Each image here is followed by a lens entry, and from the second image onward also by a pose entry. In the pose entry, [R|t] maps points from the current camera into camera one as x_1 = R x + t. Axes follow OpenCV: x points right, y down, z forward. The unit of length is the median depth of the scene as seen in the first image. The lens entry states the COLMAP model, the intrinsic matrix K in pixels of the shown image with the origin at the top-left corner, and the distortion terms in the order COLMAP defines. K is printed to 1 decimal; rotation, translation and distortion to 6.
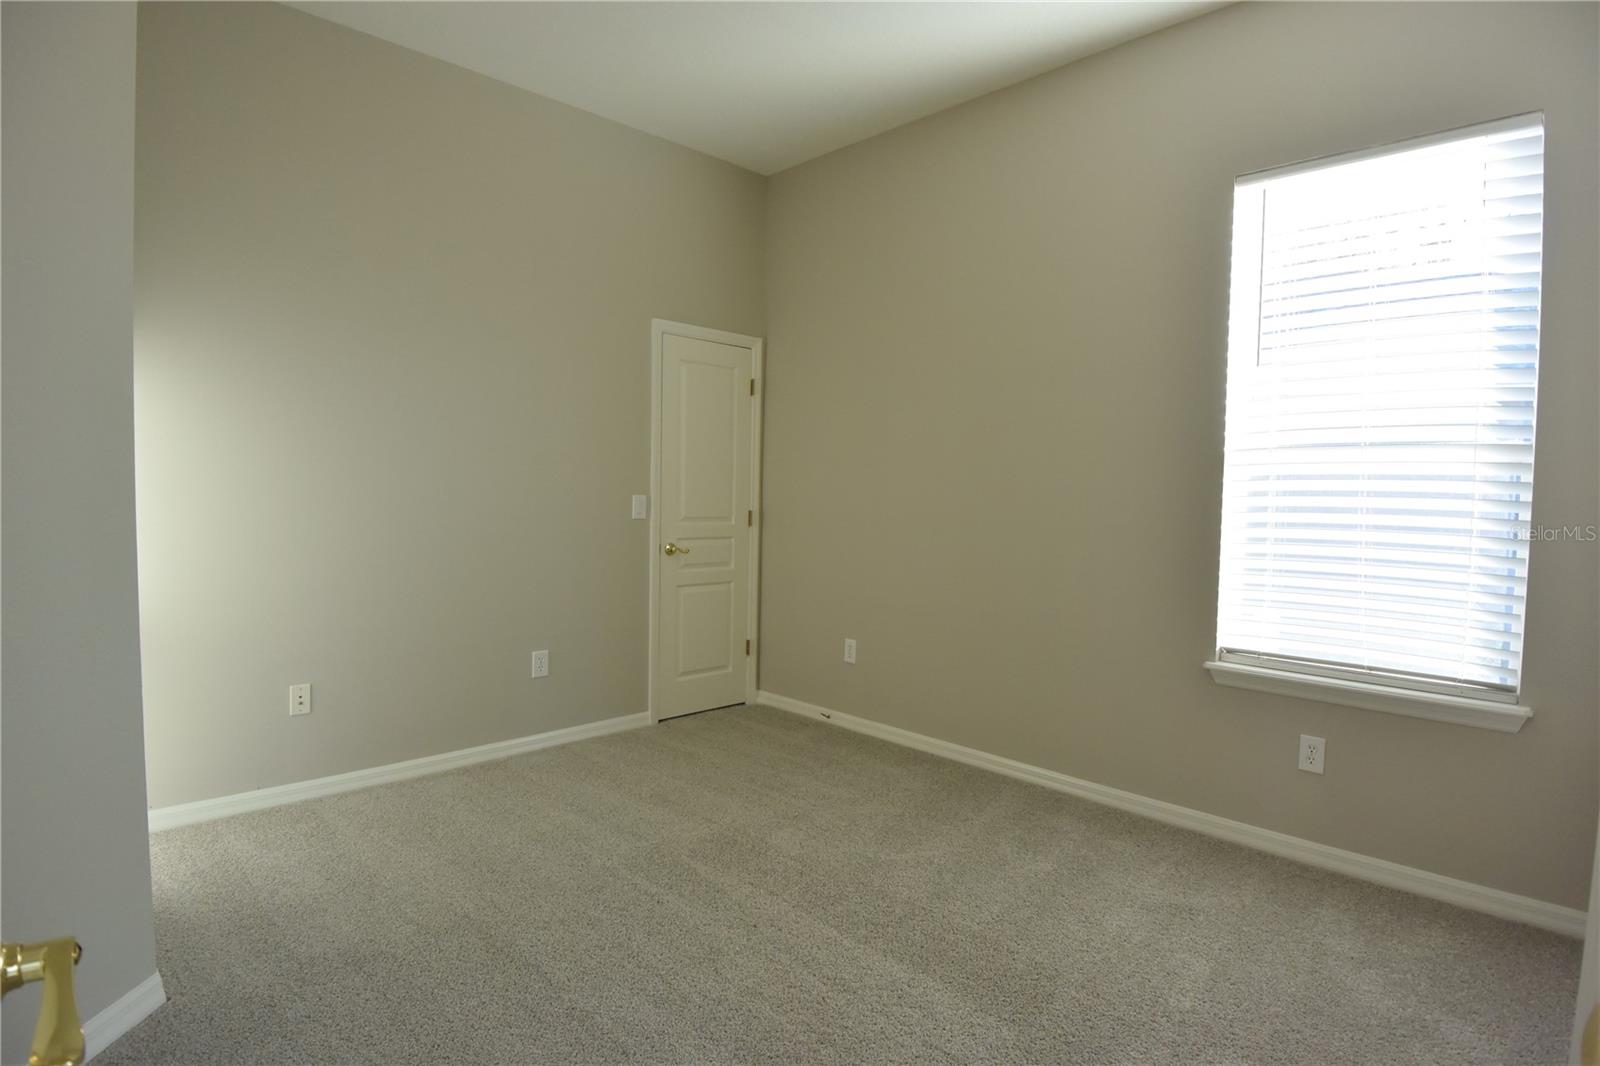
lens RADIAL K [[840.9, 0, 813.1], [0, 840.9, 530.9], [0, 0, 1]] dist [-0.015249, -0.011673]
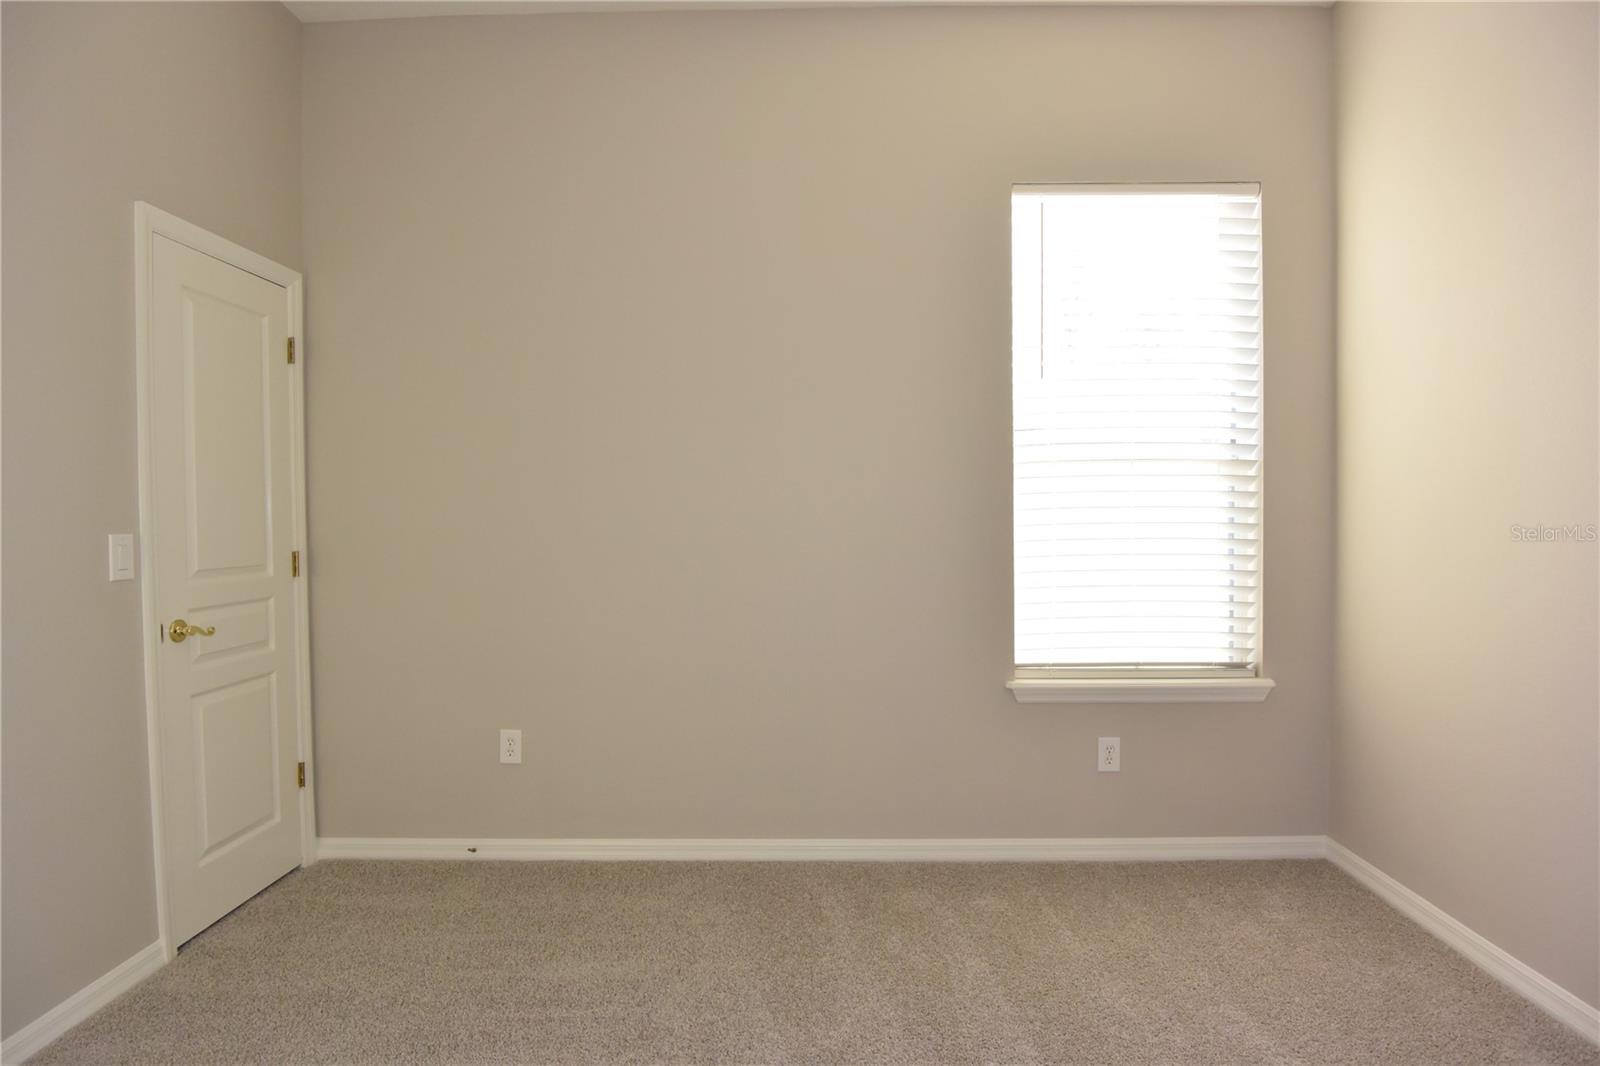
lens RADIAL K [[840.9, 0, 813.2], [0, 840.9, 533.6], [0, 0, 1]] dist [-0.015249, -0.011673]
pose [[0.712195, -0.042965, 0.700666, -0.258126], [0.053852, 0.998528, 0.006492, -0.023353], [-0.699913, 0.033109, 0.713460, 0.335341]]
